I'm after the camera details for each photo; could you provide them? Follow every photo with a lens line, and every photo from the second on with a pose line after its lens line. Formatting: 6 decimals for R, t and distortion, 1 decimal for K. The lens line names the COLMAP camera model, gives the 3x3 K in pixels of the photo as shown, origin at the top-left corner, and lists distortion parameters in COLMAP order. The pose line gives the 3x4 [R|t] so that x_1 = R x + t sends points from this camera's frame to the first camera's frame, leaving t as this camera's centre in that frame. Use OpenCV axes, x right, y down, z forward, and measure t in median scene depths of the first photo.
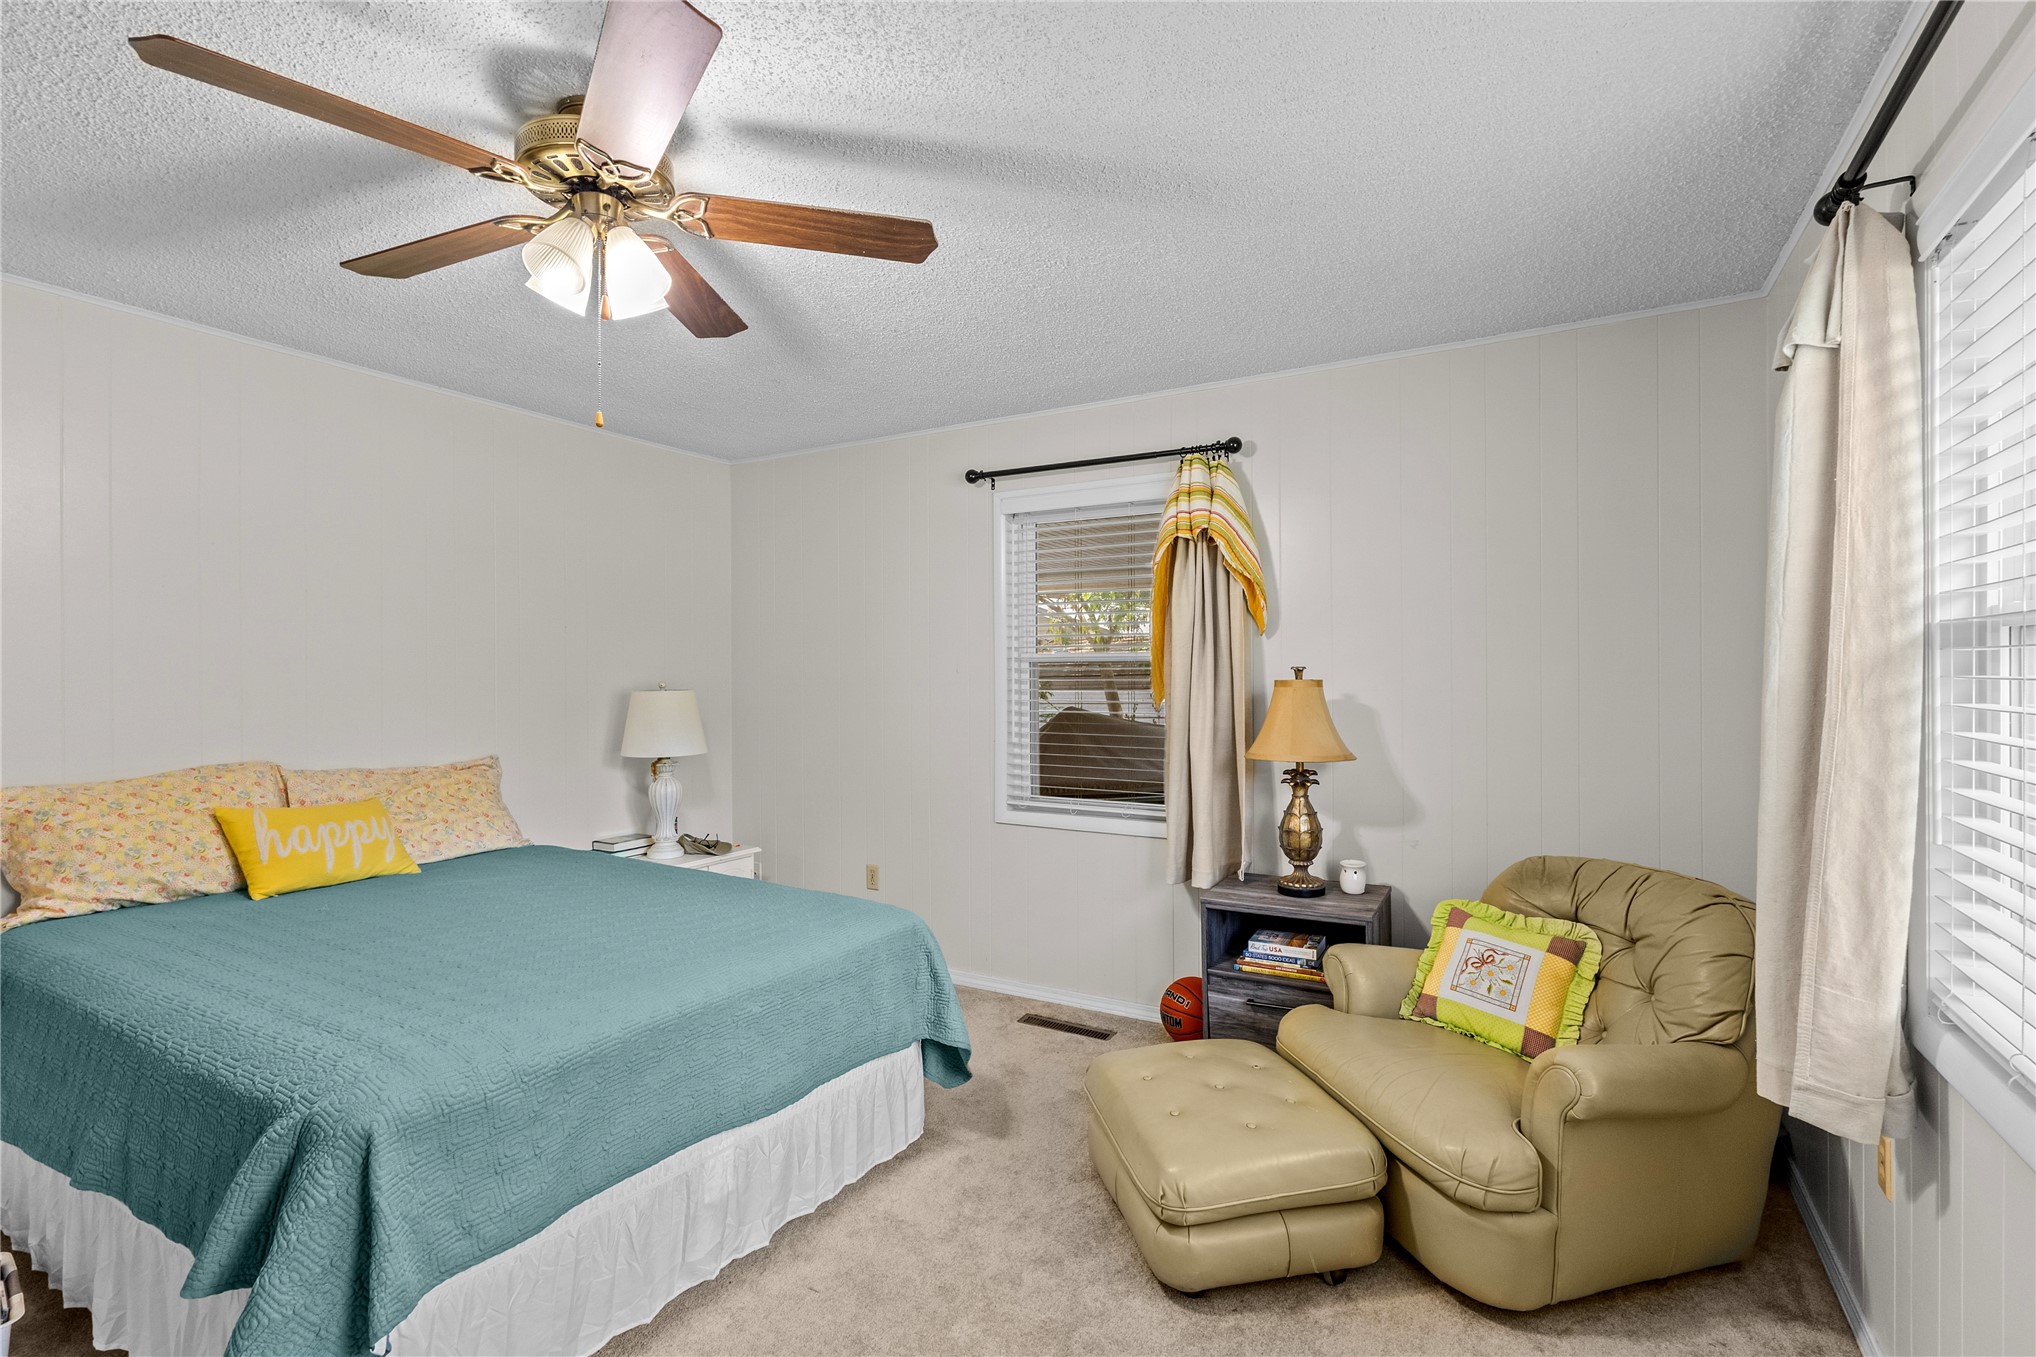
lens RADIAL K [[953.2, 0, 1028.1], [0, 953.2, 673.1], [0, 0, 1]] dist [0.000692, 0.002888]
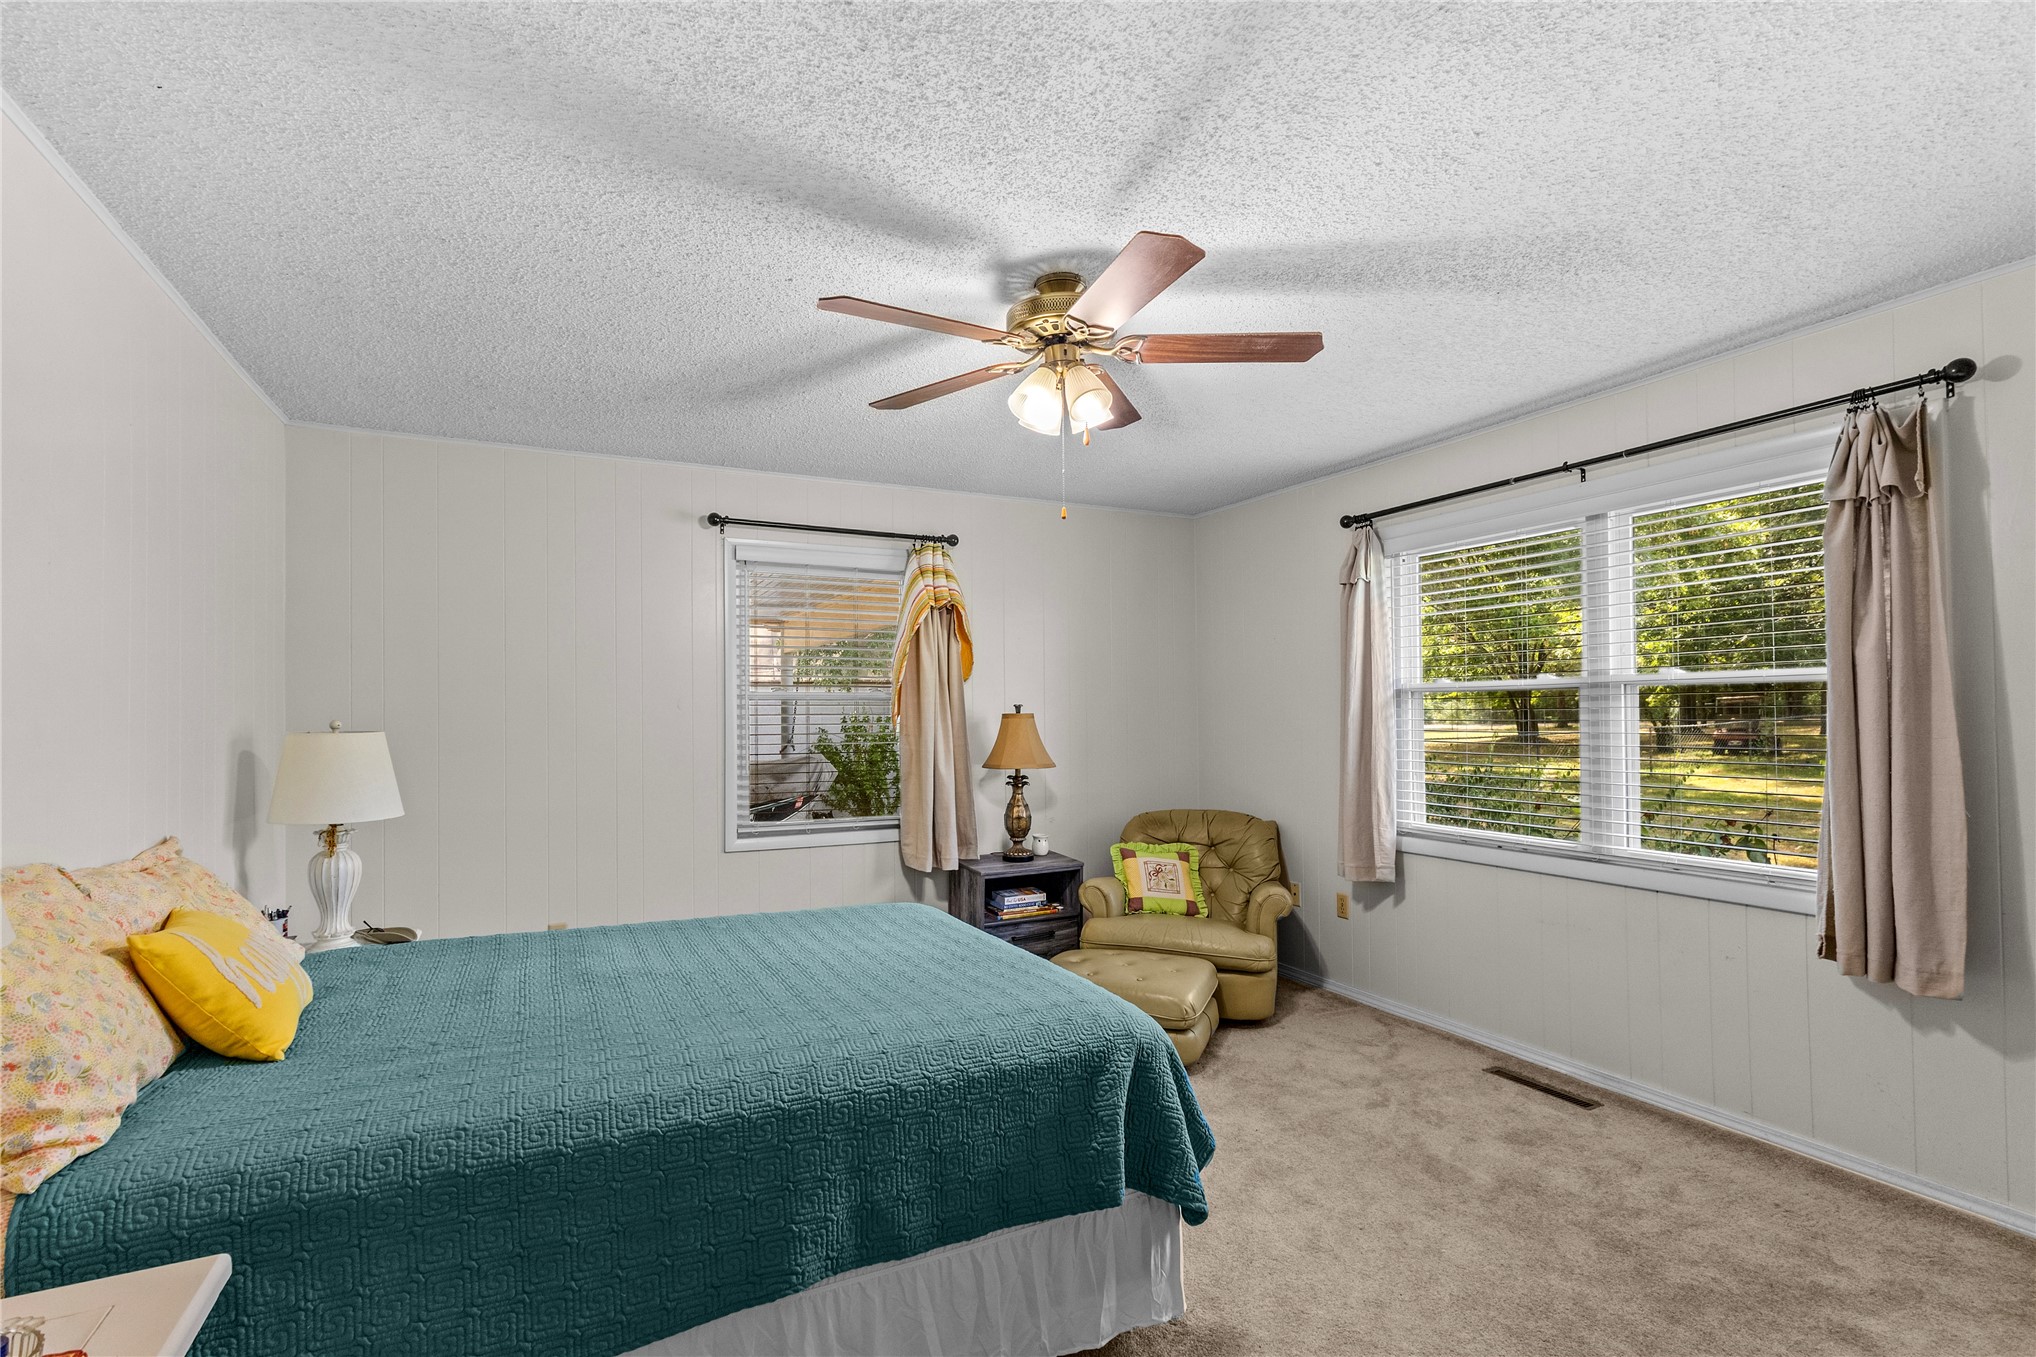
lens RADIAL K [[953.2, 0, 1019.1], [0, 953.2, 706.5], [0, 0, 1]] dist [0.000692, 0.002888]
pose [[0.548671, 0.002888, 0.836034, -1.114362], [0.002124, 0.999986, -0.004848, 0.003483], [-0.836036, 0.004436, 0.548657, 0.236633]]
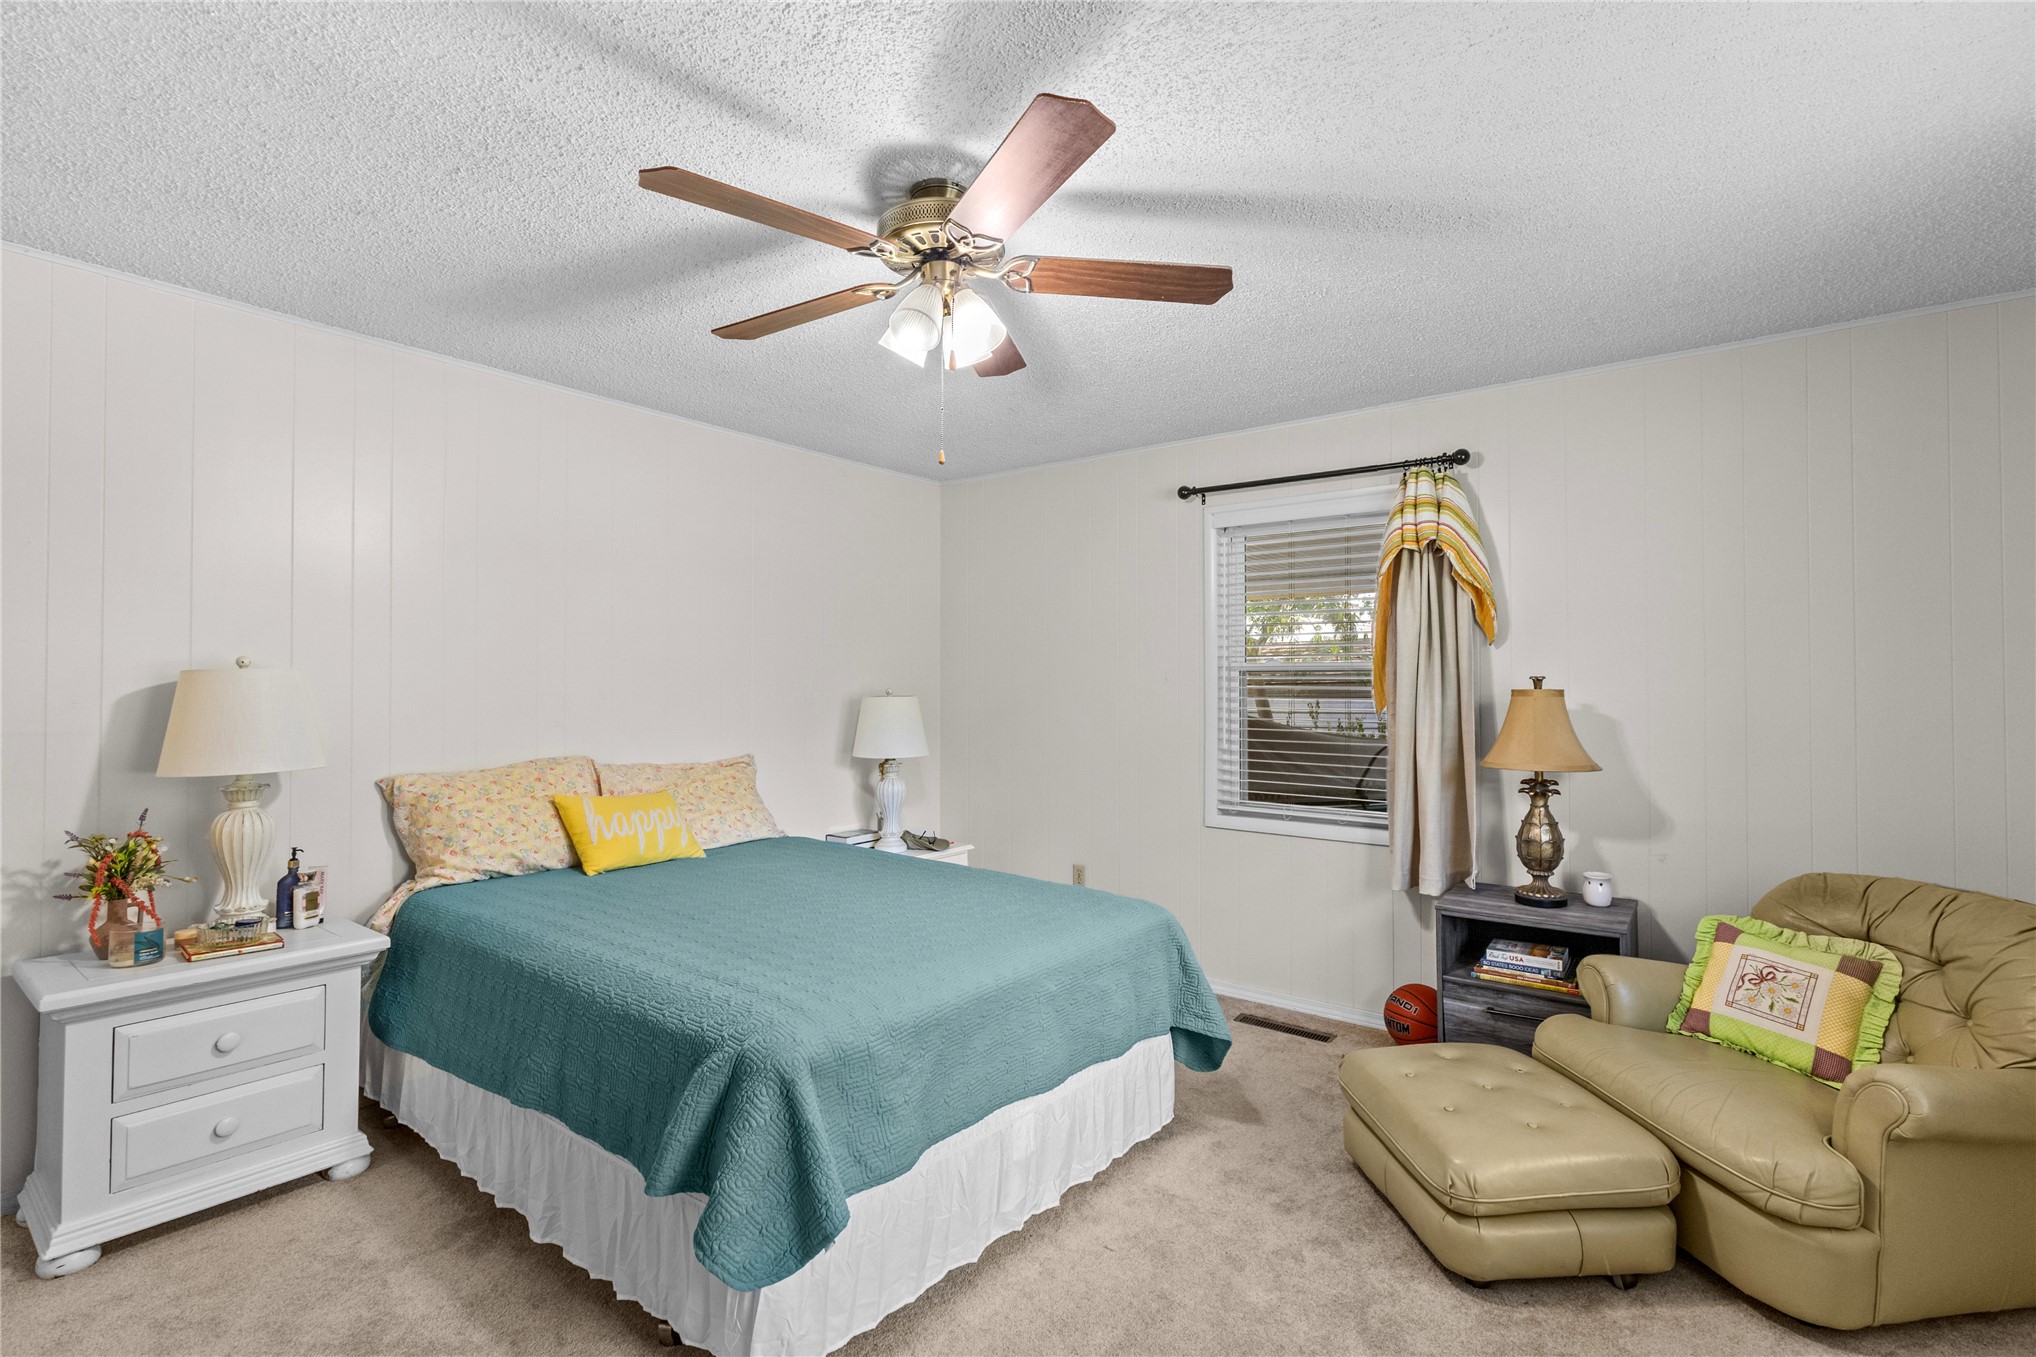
lens RADIAL K [[953.2, 0, 1020.2], [0, 953.2, 668.0], [0, 0, 1]] dist [0.000692, 0.002888]
pose [[0.990695, 0.002113, -0.136085, -0.141215], [-0.003984, 0.999901, -0.013480, -0.000033], [0.136043, 0.013897, 0.990605, -0.078362]]
